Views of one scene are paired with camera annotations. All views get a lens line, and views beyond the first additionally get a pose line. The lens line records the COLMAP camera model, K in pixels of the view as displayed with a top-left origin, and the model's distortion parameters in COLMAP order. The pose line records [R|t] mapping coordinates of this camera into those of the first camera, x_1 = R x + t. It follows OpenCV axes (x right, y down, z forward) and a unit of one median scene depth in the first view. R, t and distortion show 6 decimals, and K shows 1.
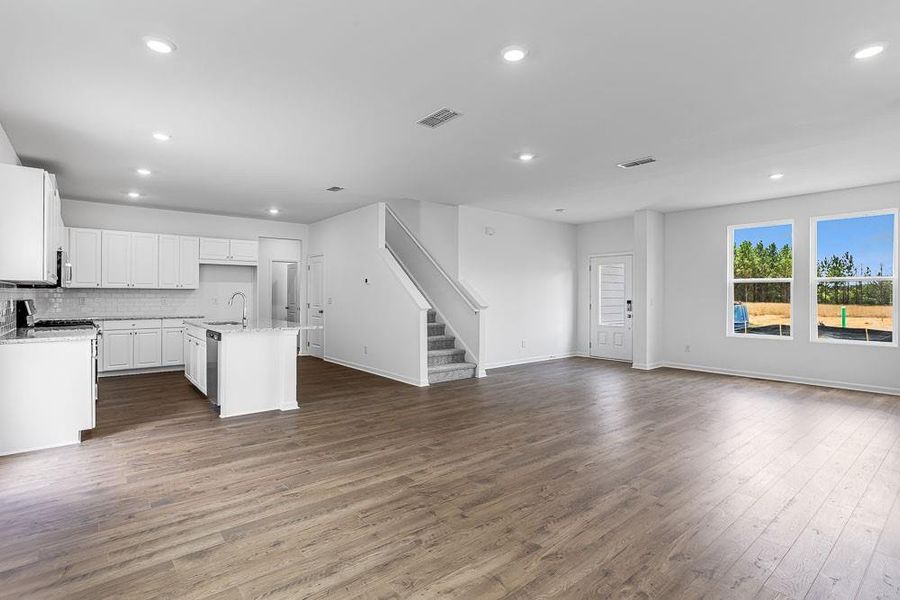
lens RADIAL K [[446.2, 0, 446.8], [0, 446.2, 294.2], [0, 0, 1]] dist [-0.040769, 0.030558]
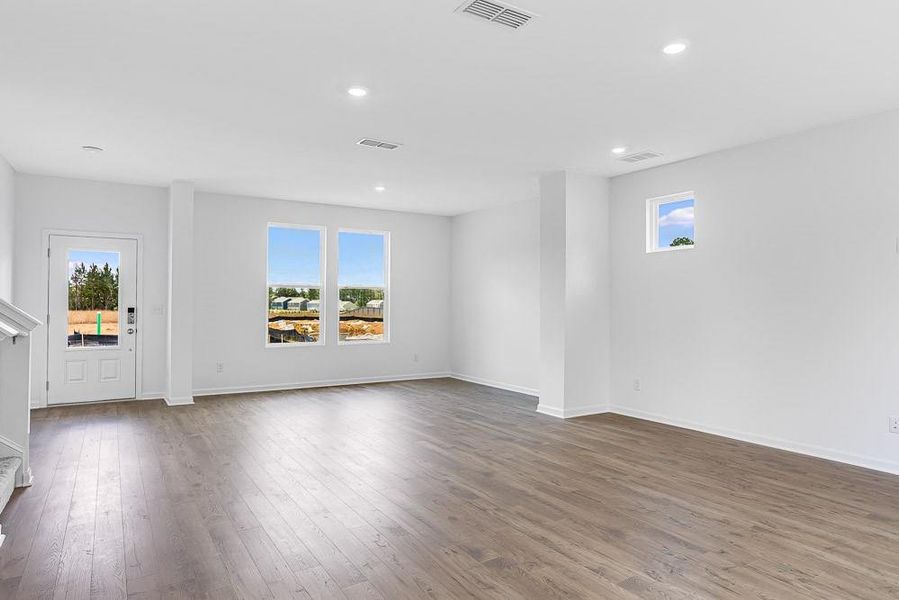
lens RADIAL K [[551.8, 0, 446.6], [0, 551.8, 302.6], [0, 0, 1]] dist [-0.036916, 0.038902]
pose [[0.134598, -0.002030, 0.990898, -0.803479], [-0.007379, 0.999968, 0.003051, 0.000178], [-0.990873, -0.007723, 0.134579, 1.002060]]
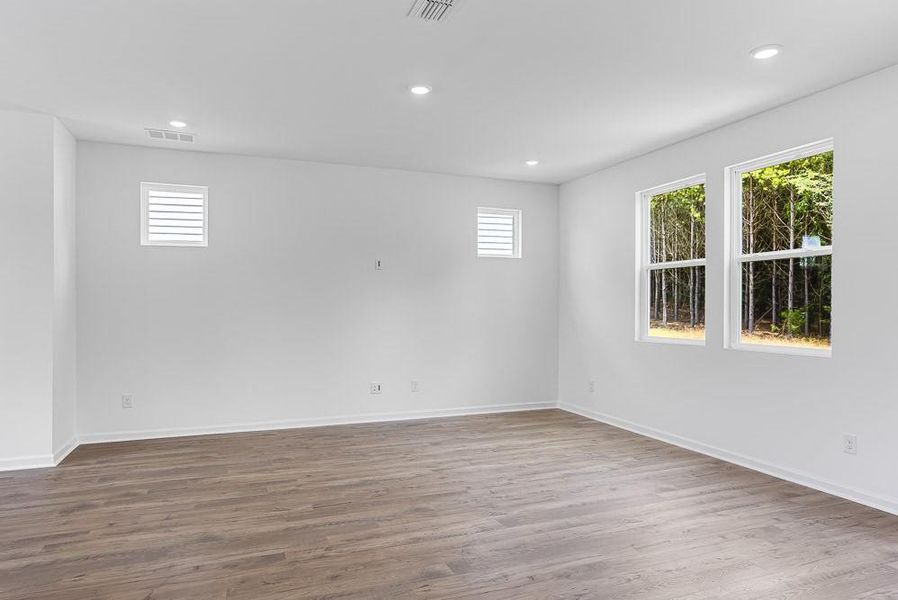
lens RADIAL K [[551.1, 0, 446.1], [0, 551.1, 302.6], [0, 0, 1]] dist [-0.036916, 0.038902]
pose [[-0.951338, -0.002809, 0.308135, -0.261103], [-0.005721, 0.999947, -0.008548, 0.005455], [-0.308095, -0.009895, -0.951304, 1.751342]]
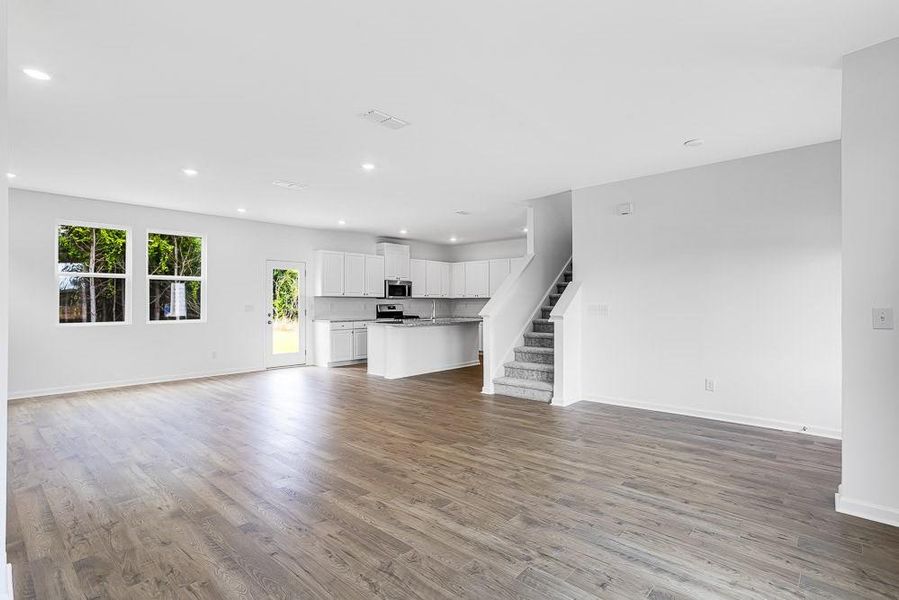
lens RADIAL K [[445.7, 0, 446.3], [0, 445.7, 294.2], [0, 0, 1]] dist [-0.040769, 0.030558]
pose [[0.137288, -0.019811, -0.990333, 1.607072], [0.005238, 0.999801, -0.019275, 0.009341], [0.990517, -0.002541, 0.137364, 1.369243]]
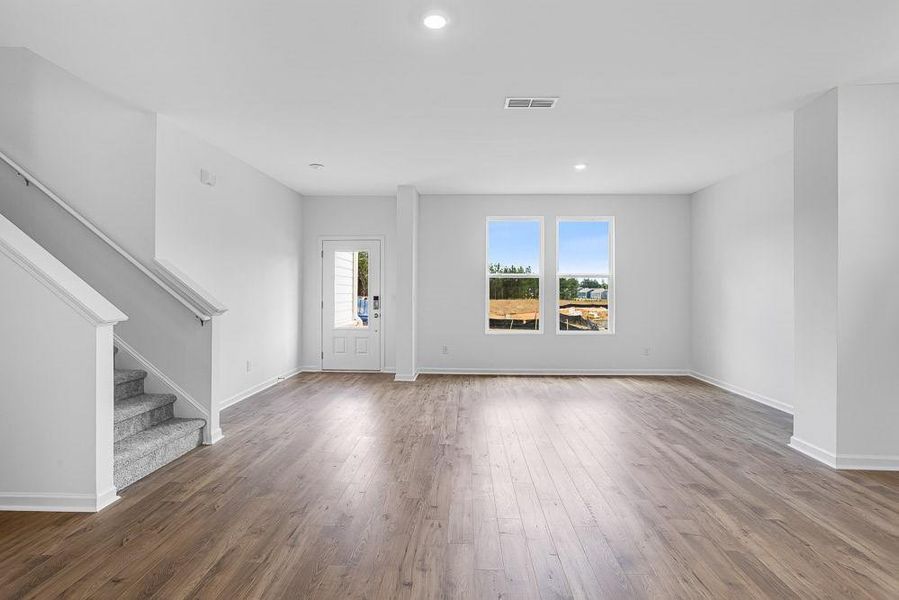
lens RADIAL K [[445.7, 0, 446.3], [0, 445.7, 294.2], [0, 0, 1]] dist [-0.040769, 0.030558]
pose [[0.669938, -0.004479, 0.742403, -0.251313], [-0.004113, 0.999944, 0.009744, 0.004028], [-0.742406, -0.009581, 0.669882, 0.860150]]
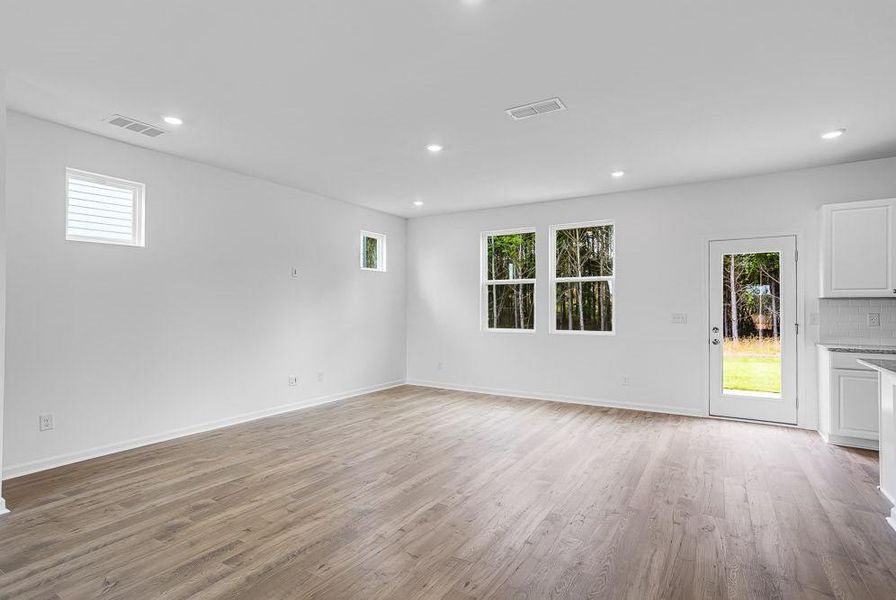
lens RADIAL K [[444.2, 0, 444.8], [0, 444.2, 294.2], [0, 0, 1]] dist [-0.040769, 0.030558]
pose [[-0.949126, -0.012776, -0.314639, 0.449244], [-0.001609, 0.999360, -0.035726, 0.005841], [0.314894, -0.033402, -0.948539, 1.853592]]
